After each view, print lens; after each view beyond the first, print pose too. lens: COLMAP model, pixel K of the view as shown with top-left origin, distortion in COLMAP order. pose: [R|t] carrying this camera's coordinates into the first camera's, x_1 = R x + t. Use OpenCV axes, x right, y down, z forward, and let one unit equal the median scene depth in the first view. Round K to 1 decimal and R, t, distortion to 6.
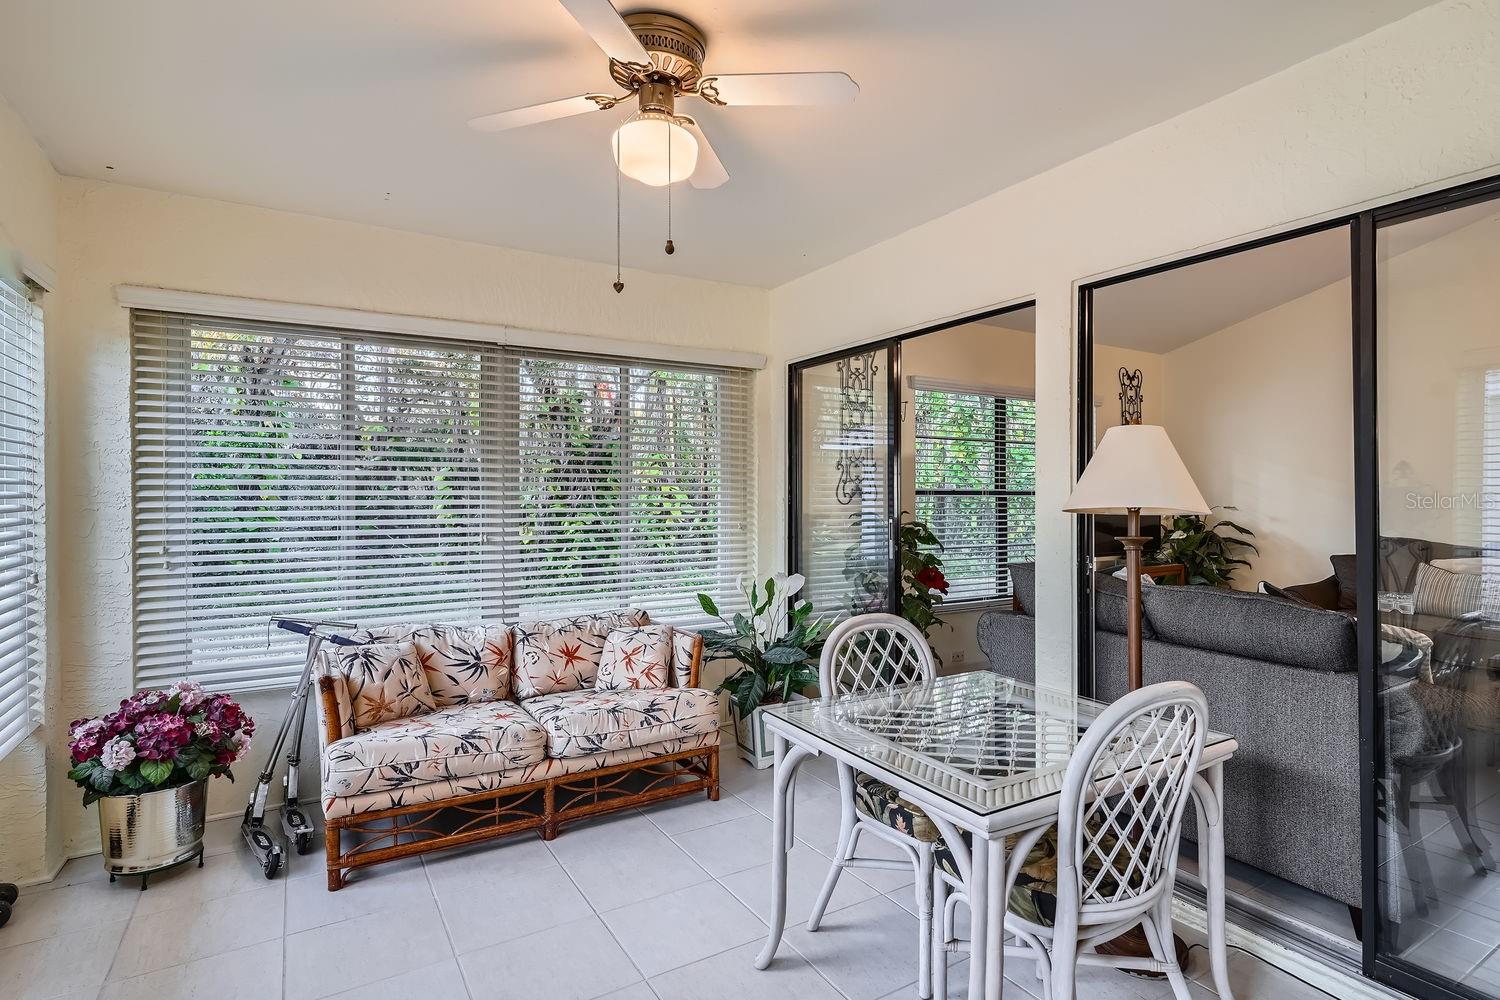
lens RADIAL K [[752.1, 0, 748.4], [0, 752.1, 498.8], [0, 0, 1]] dist [0.001430, -0.000563]
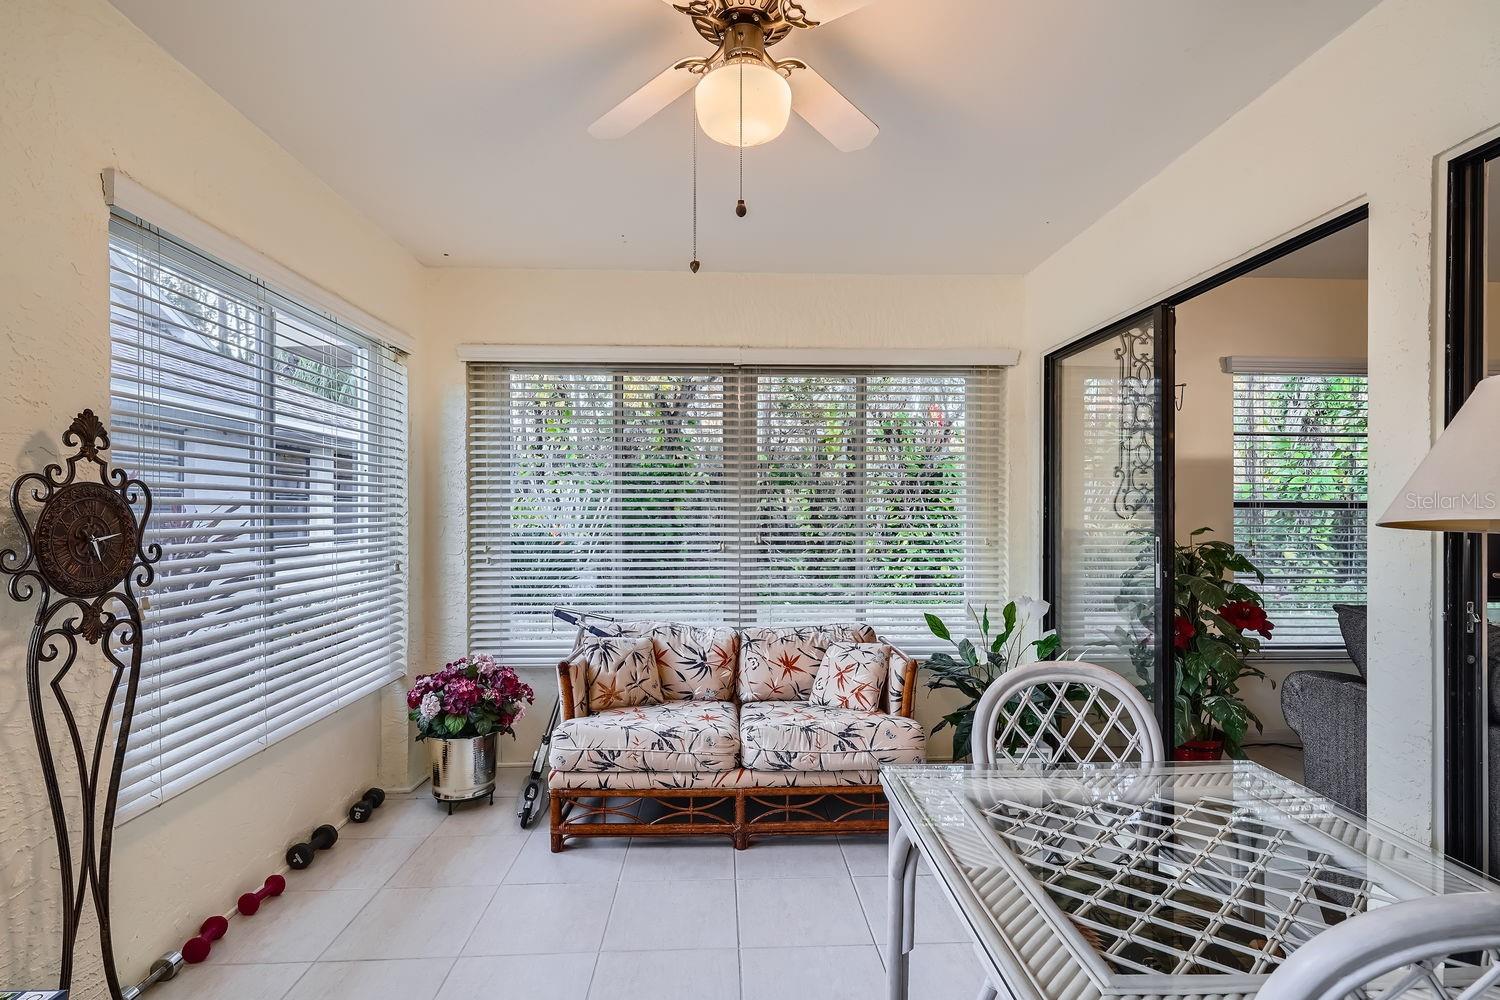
lens RADIAL K [[674.8, 0, 751.0], [0, 674.8, 513.1], [0, 0, 1]] dist [0.011685, -0.010104]
pose [[0.882082, 0.004606, -0.471073, 0.165806], [-0.005653, 0.999984, -0.000808, 0.006358], [0.471061, 0.003375, 0.882094, 0.205961]]
